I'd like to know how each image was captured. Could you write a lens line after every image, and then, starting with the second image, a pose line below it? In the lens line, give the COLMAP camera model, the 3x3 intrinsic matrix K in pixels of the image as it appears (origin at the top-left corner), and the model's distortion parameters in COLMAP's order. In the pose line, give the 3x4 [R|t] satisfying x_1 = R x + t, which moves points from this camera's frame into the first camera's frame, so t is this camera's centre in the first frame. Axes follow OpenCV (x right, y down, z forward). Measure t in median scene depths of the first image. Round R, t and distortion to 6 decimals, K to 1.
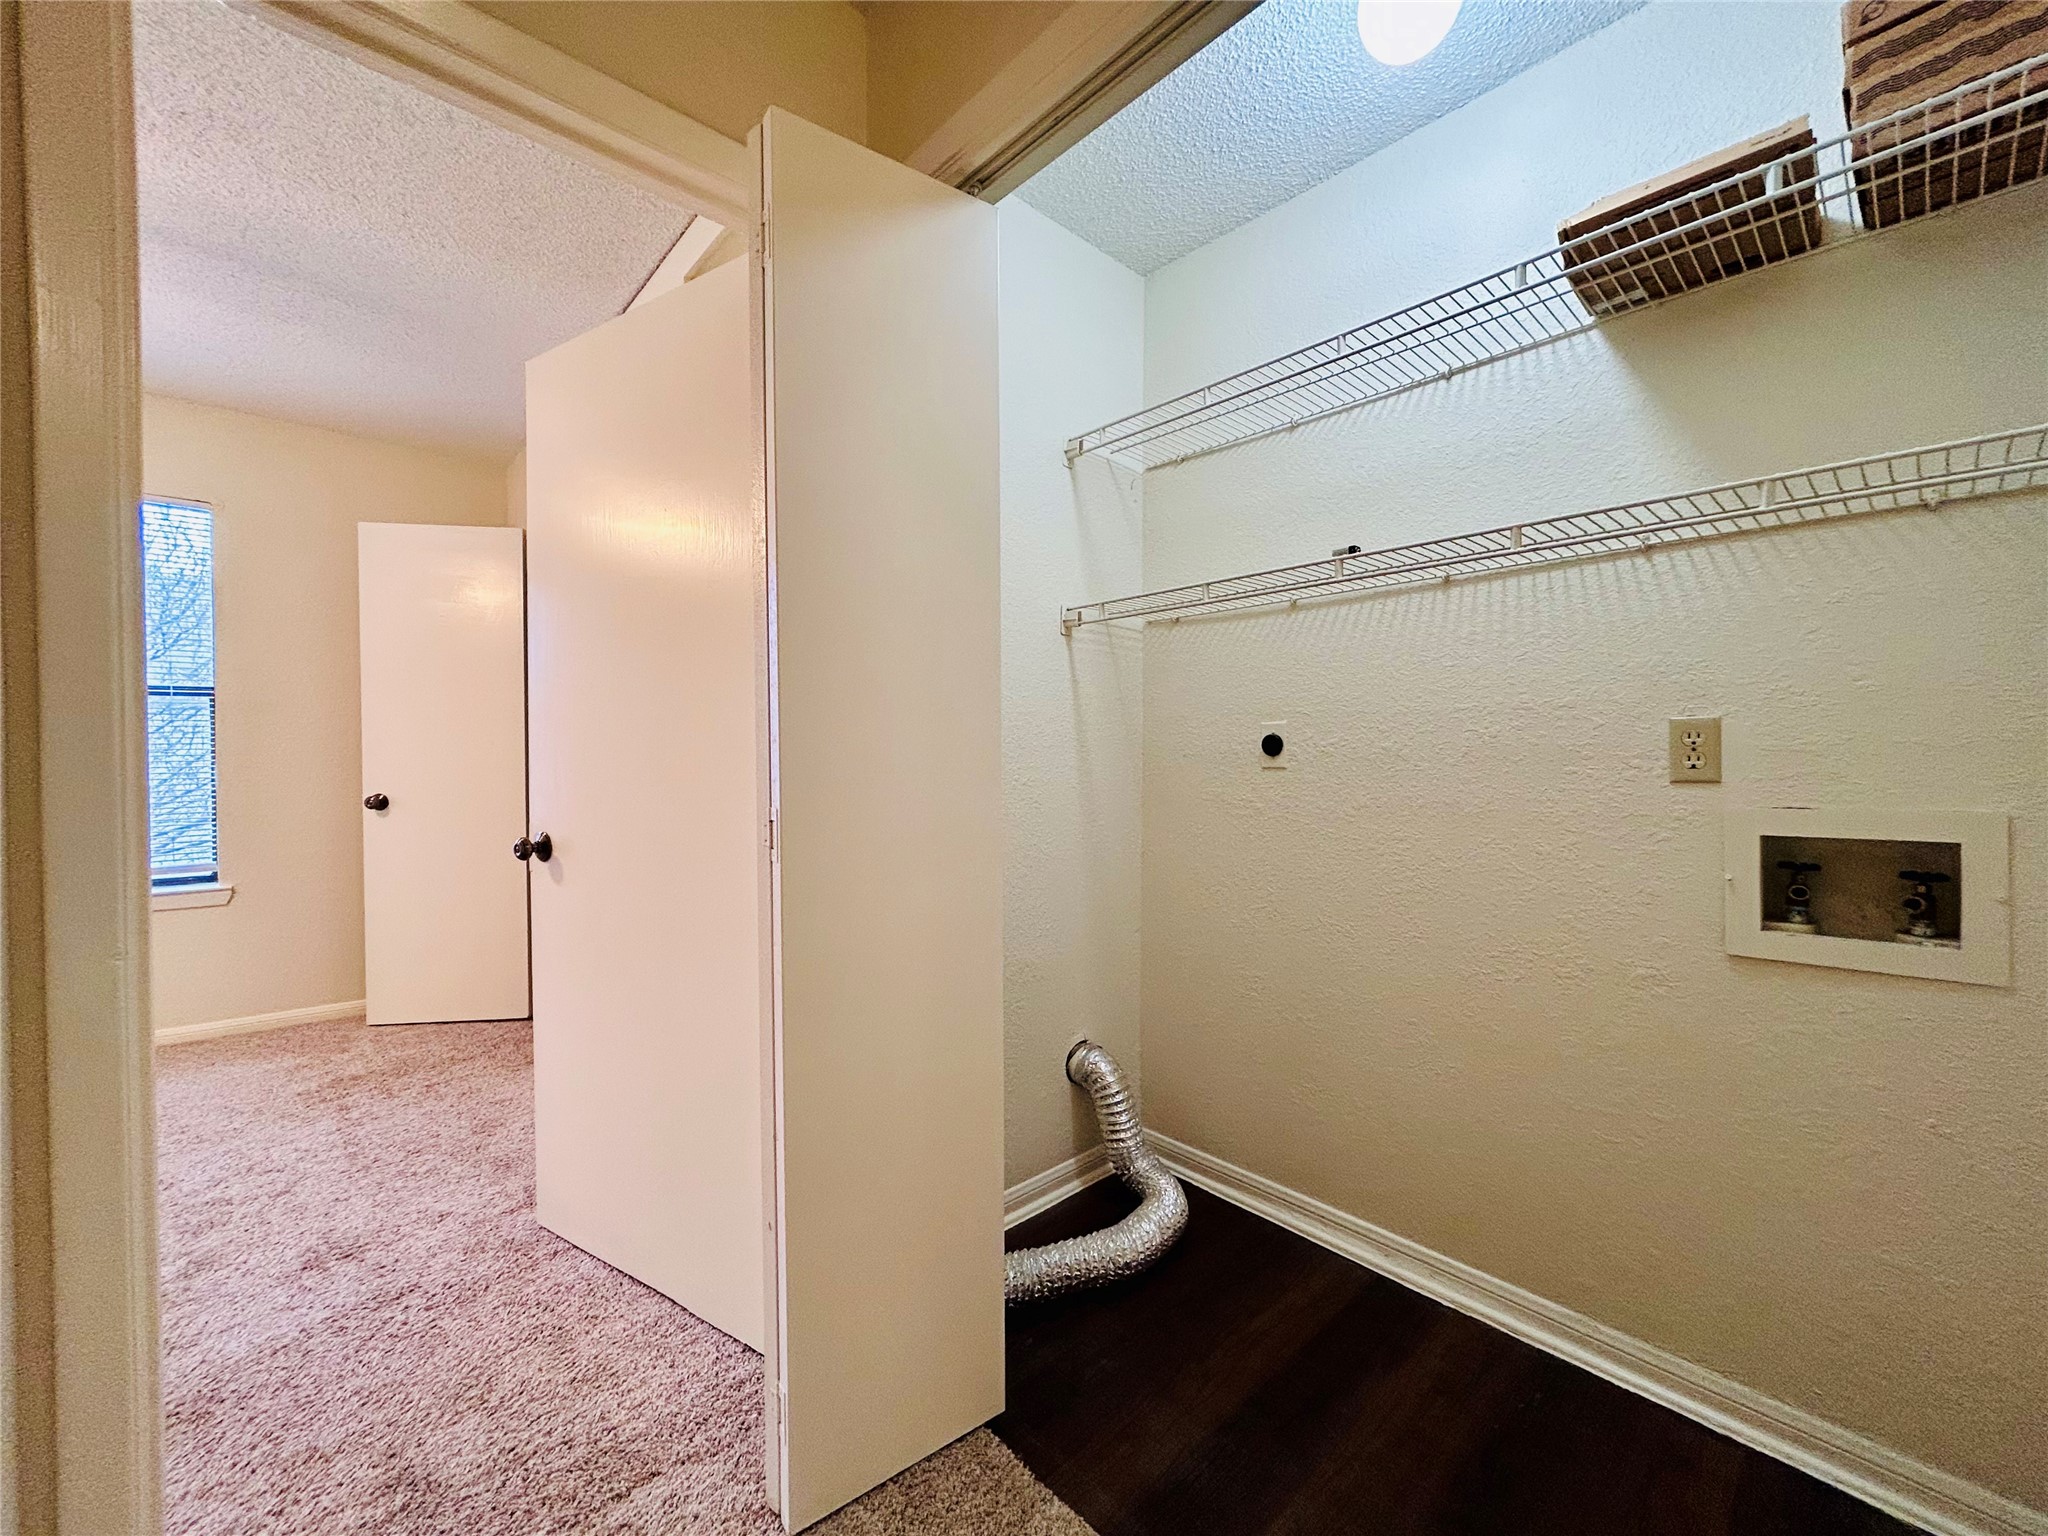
lens RADIAL K [[818.3, 0, 1026.6], [0, 818.3, 767.2], [0, 0, 1]] dist [0.001322, -0.000092]
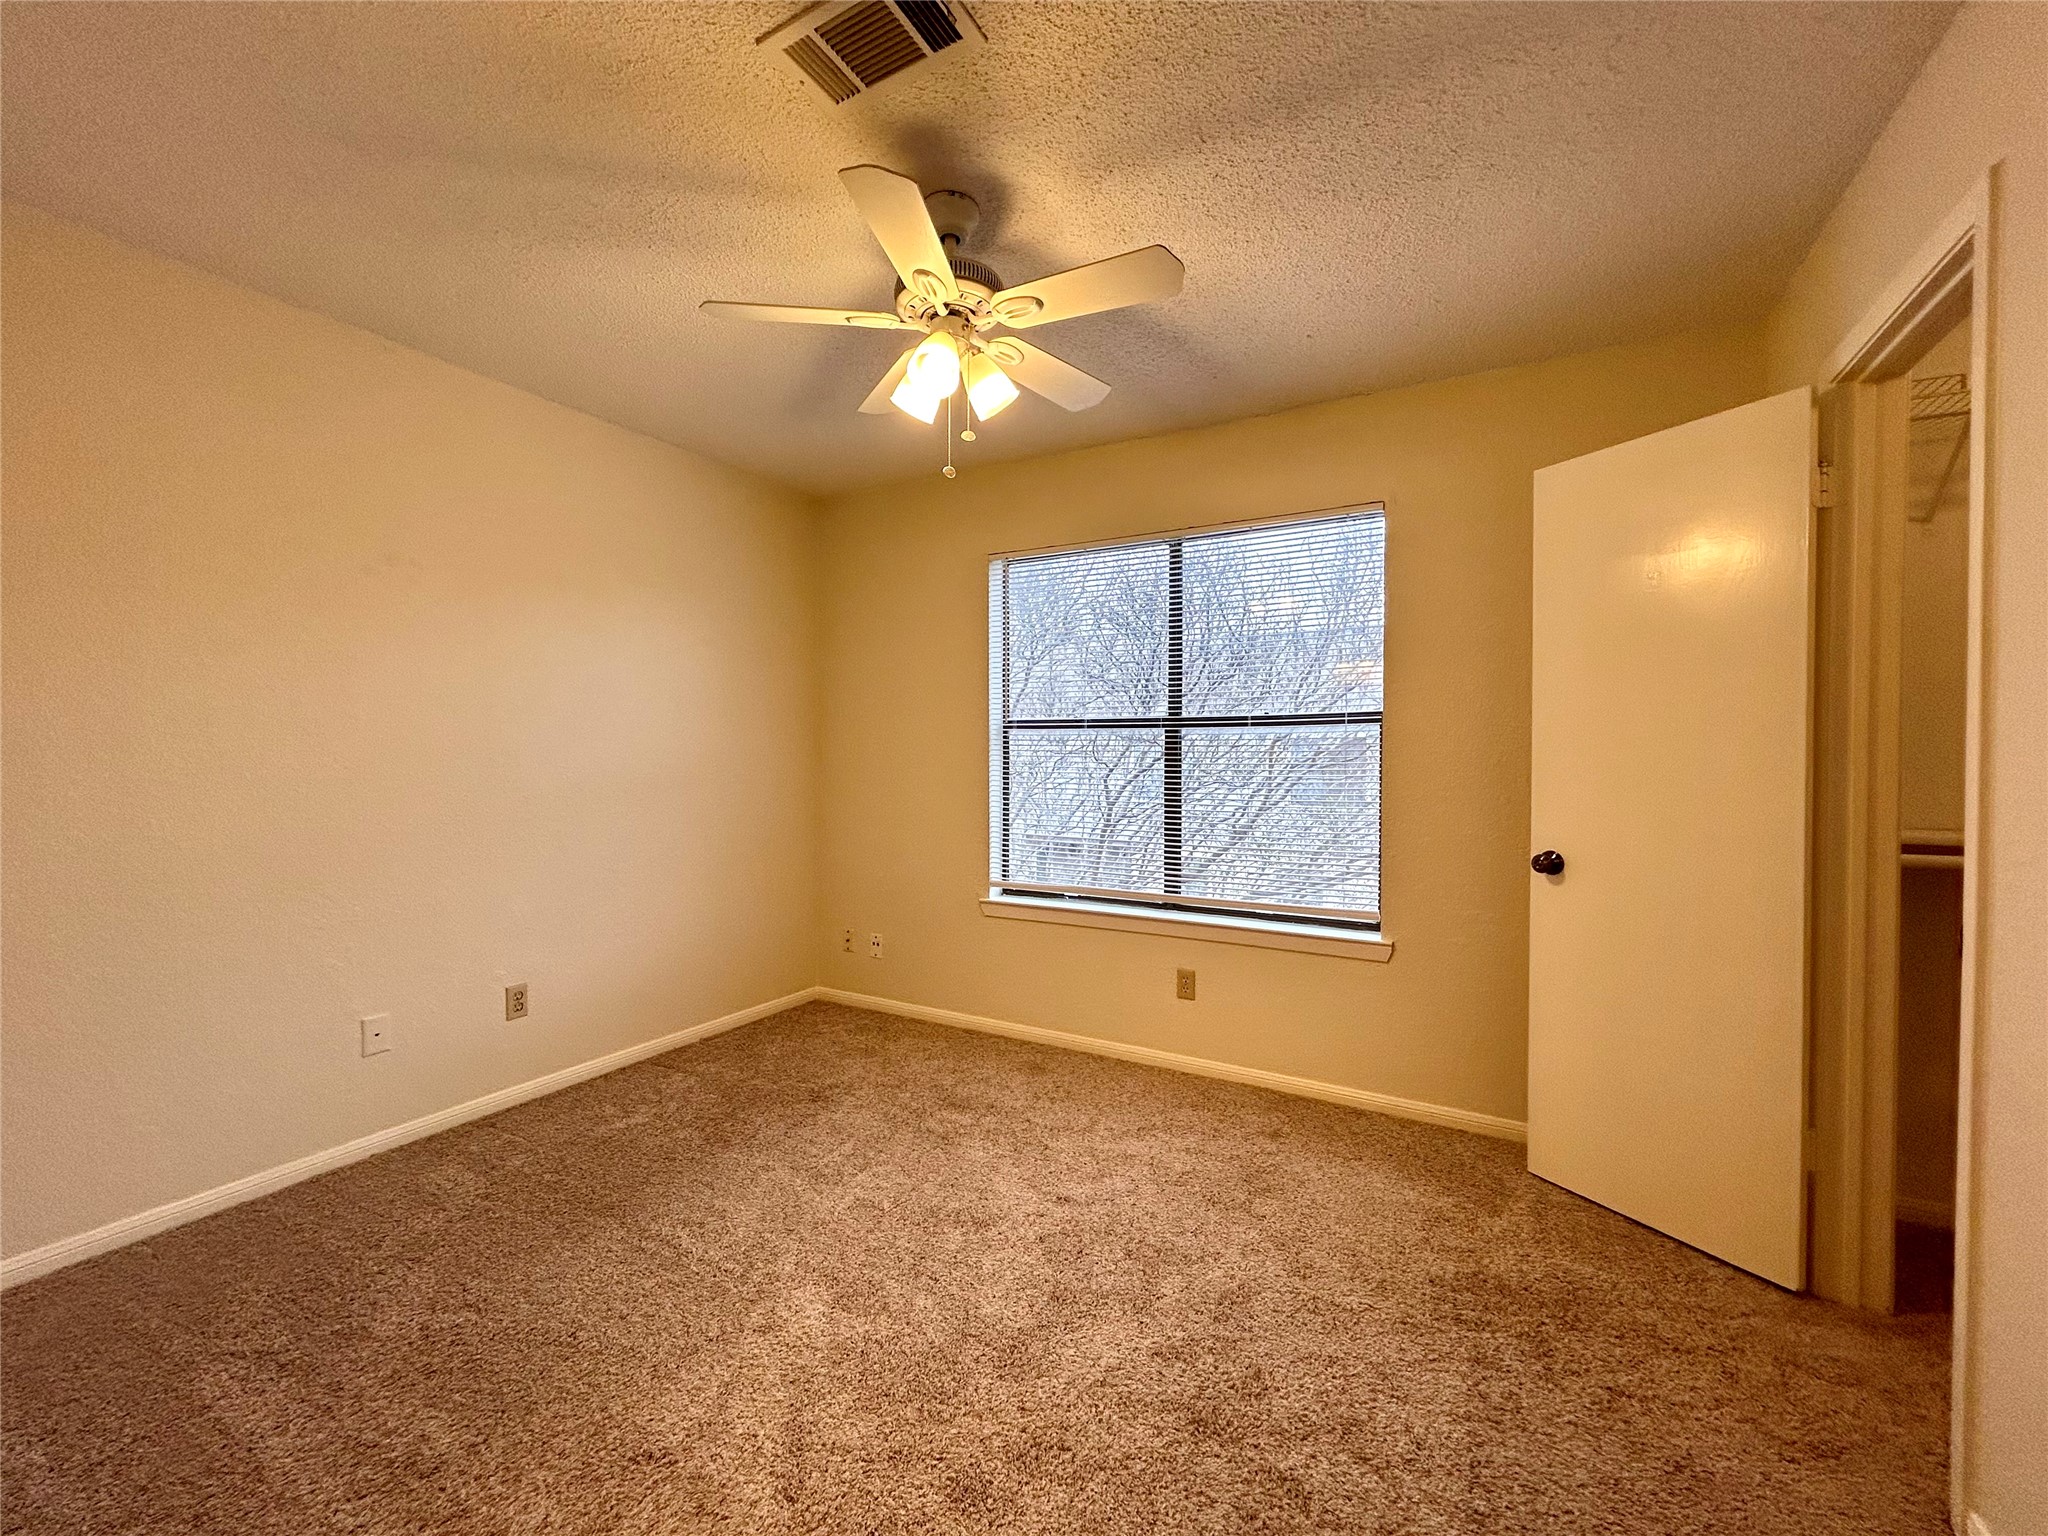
lens RADIAL K [[818.3, 0, 1026.6], [0, 818.3, 767.2], [0, 0, 1]] dist [0.001322, -0.000092]
pose [[0.312862, 0.008543, -0.949760, -0.271676], [-0.026156, 0.999658, 0.000375, -0.029986], [0.949438, 0.024725, 0.312978, 0.360340]]
